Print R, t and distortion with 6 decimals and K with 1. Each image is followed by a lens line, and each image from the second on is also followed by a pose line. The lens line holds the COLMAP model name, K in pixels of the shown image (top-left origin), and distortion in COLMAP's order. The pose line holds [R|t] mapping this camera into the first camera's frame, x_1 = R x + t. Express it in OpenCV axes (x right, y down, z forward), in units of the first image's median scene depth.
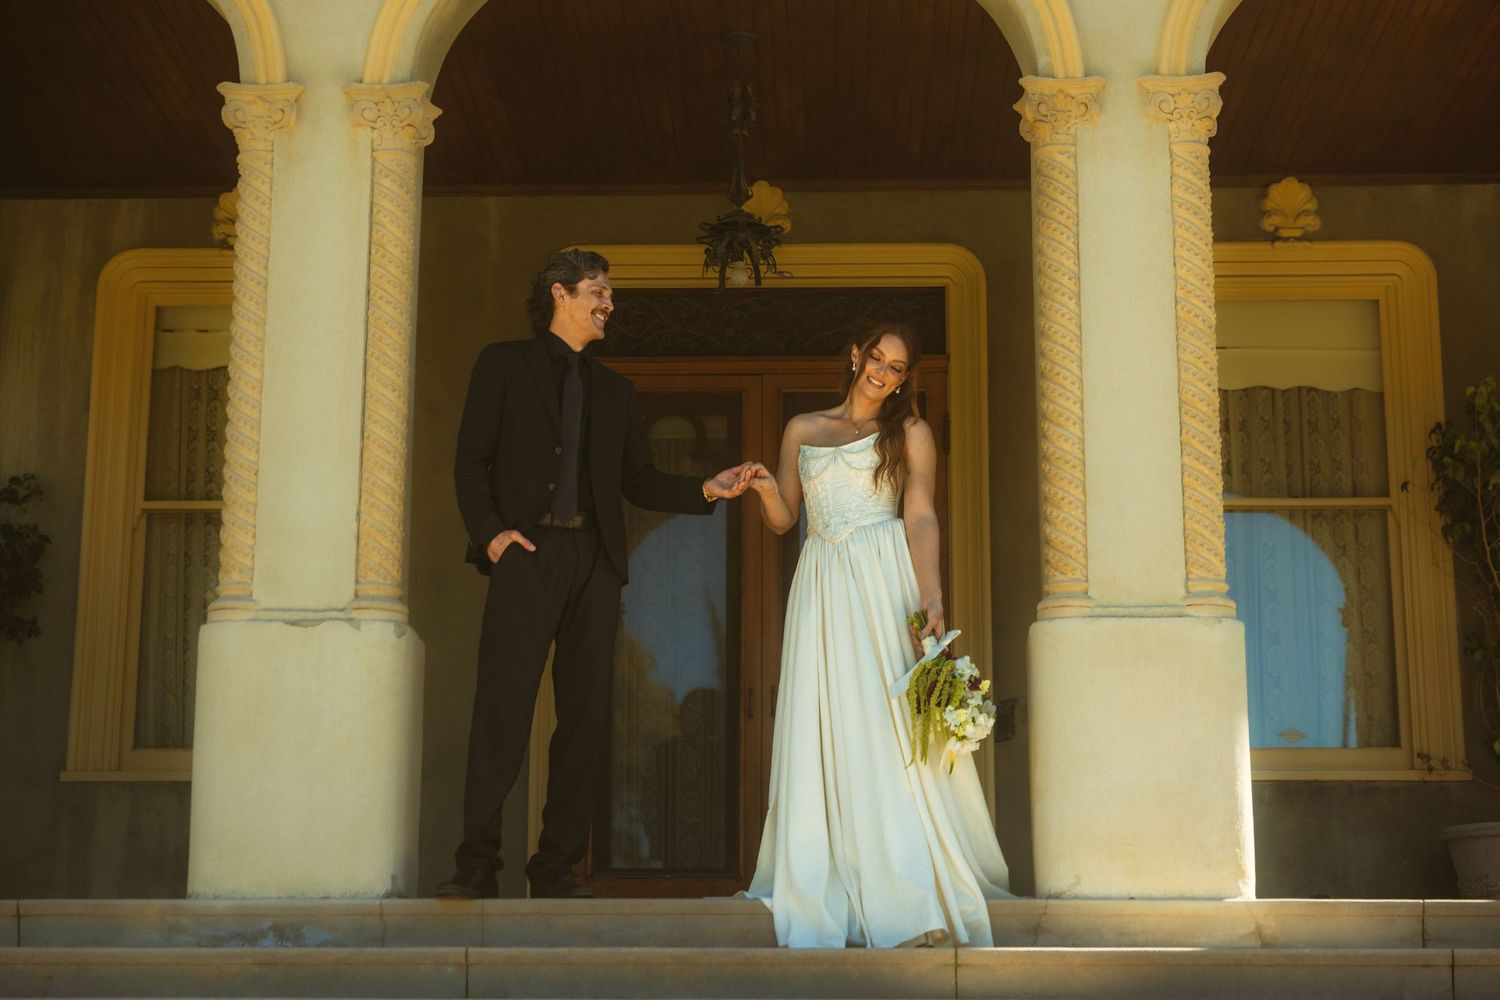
lens RADIAL K [[2725.0, 0, 752.9], [0, 2725.0, 497.5], [0, 0, 1]] dist [0.051275, 0.000000]
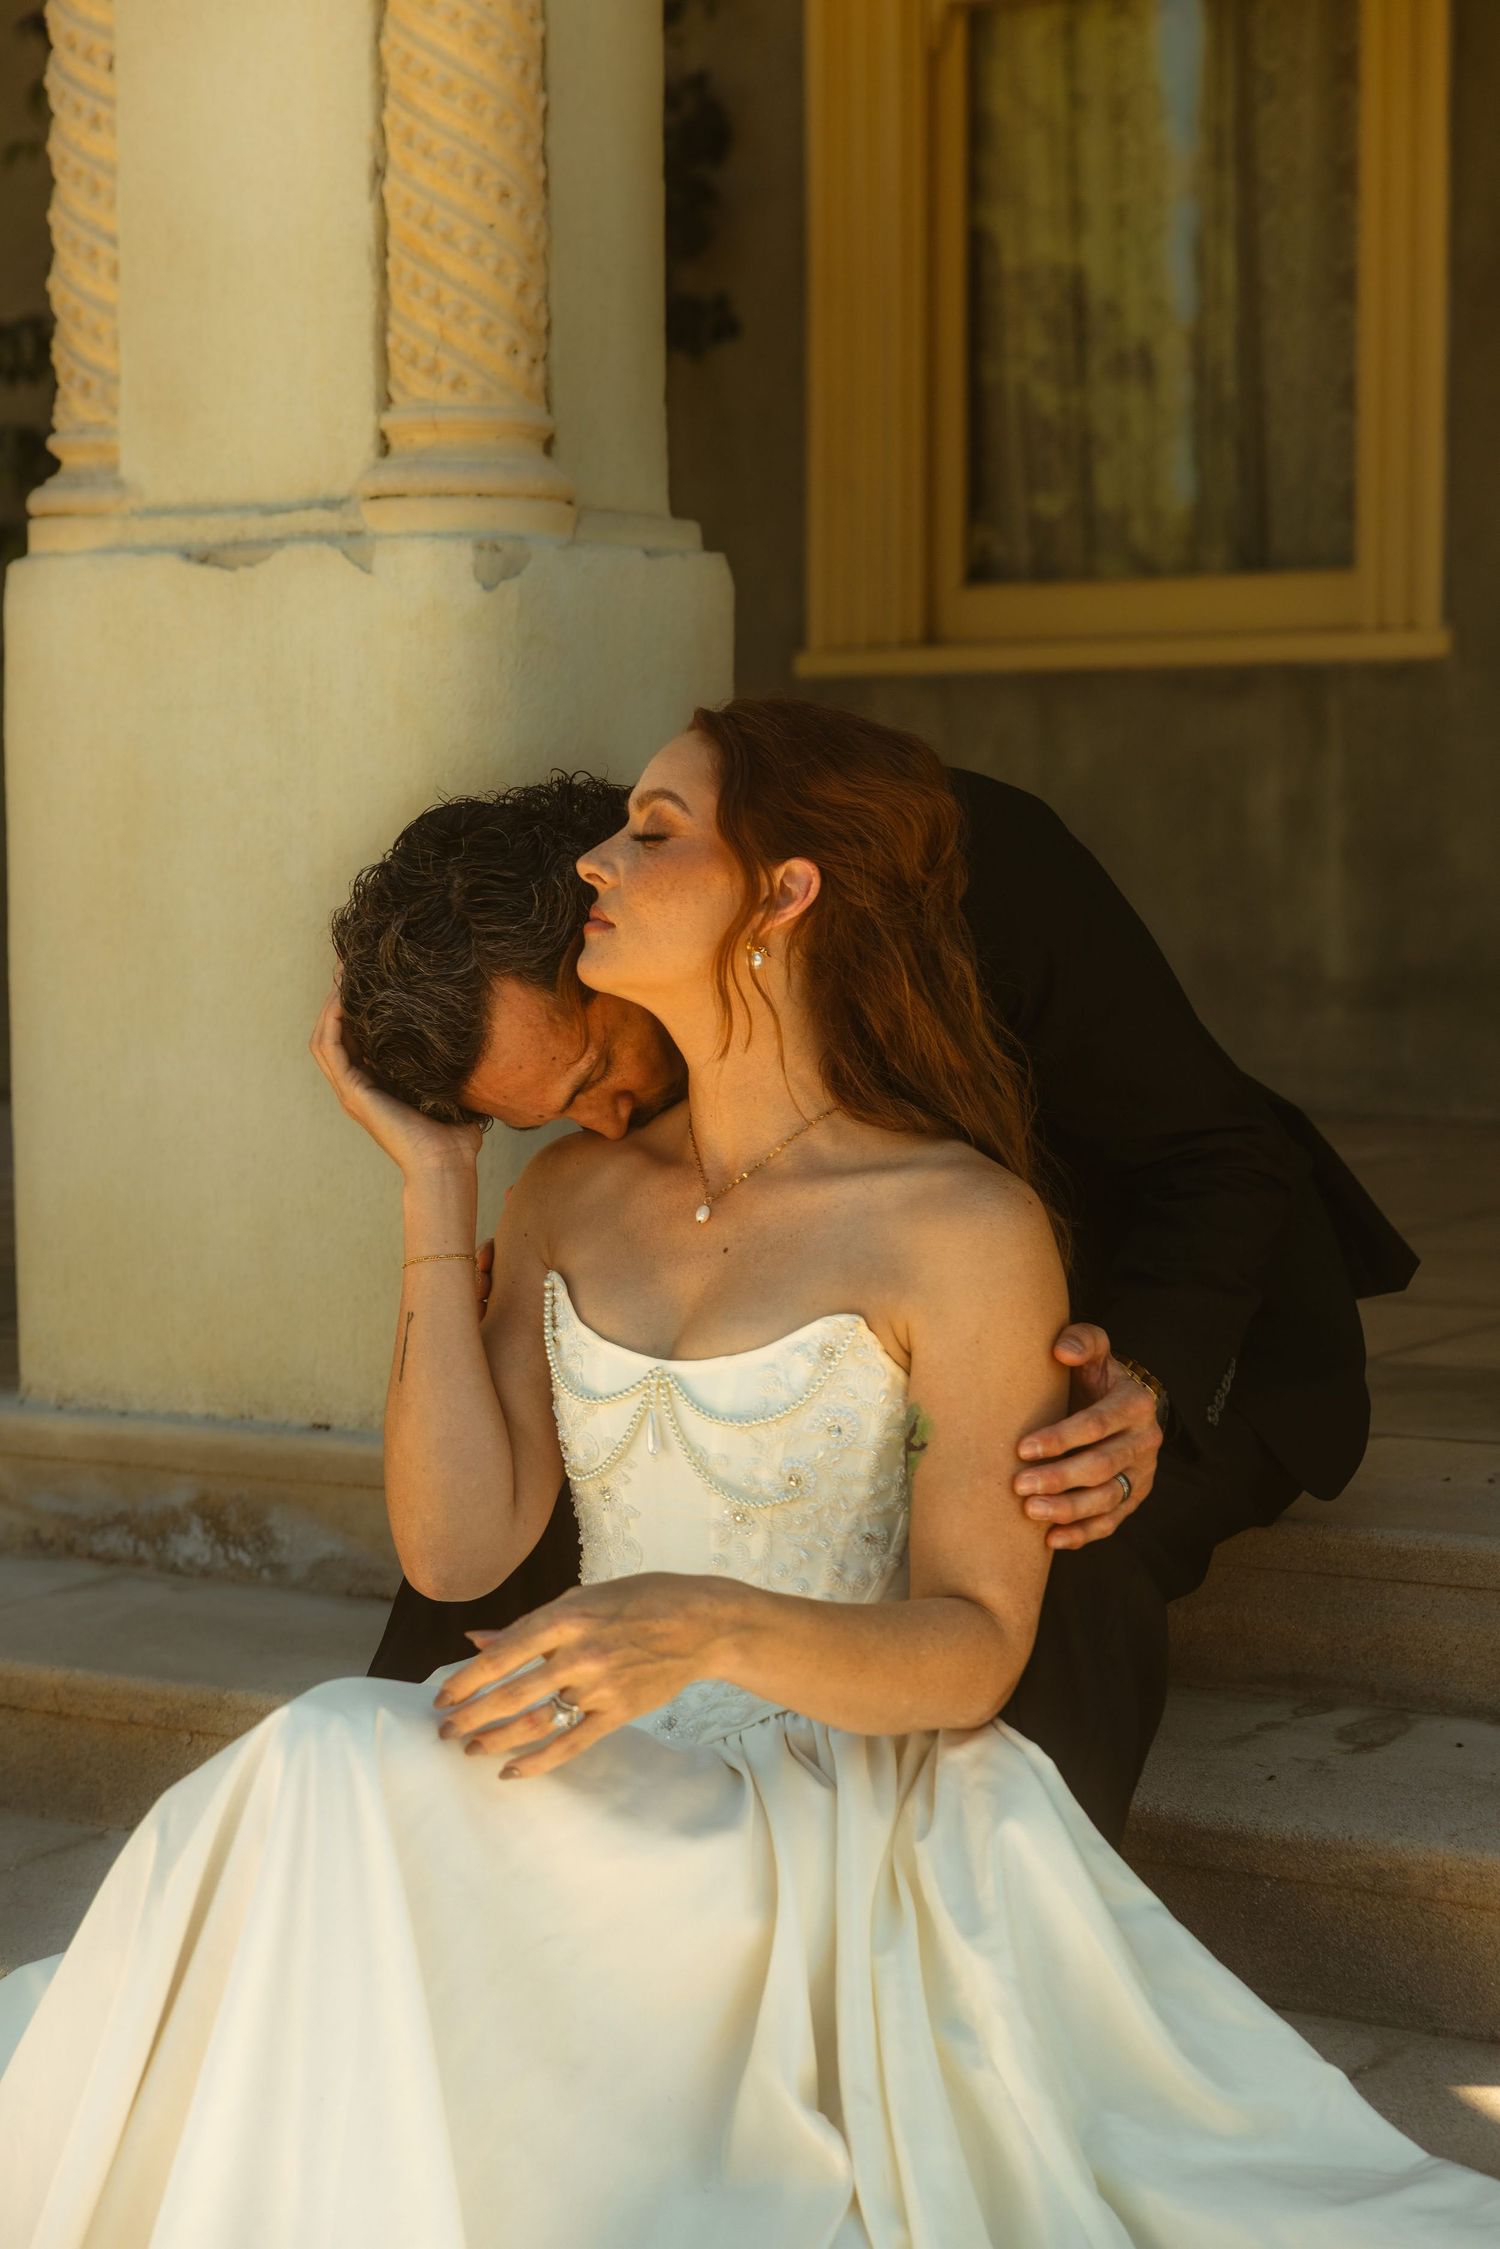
lens RADIAL K [[4364.8, 0, 755.0], [0, 4364.8, 1144.1], [0, 0, 1]] dist [0.025672, 0.000000]
pose [[0.860157, 0.027141, -0.509307, 0.139377], [0.126118, 0.956254, 0.263956, -0.013501], [0.494191, -0.291277, 0.819105, 0.579586]]
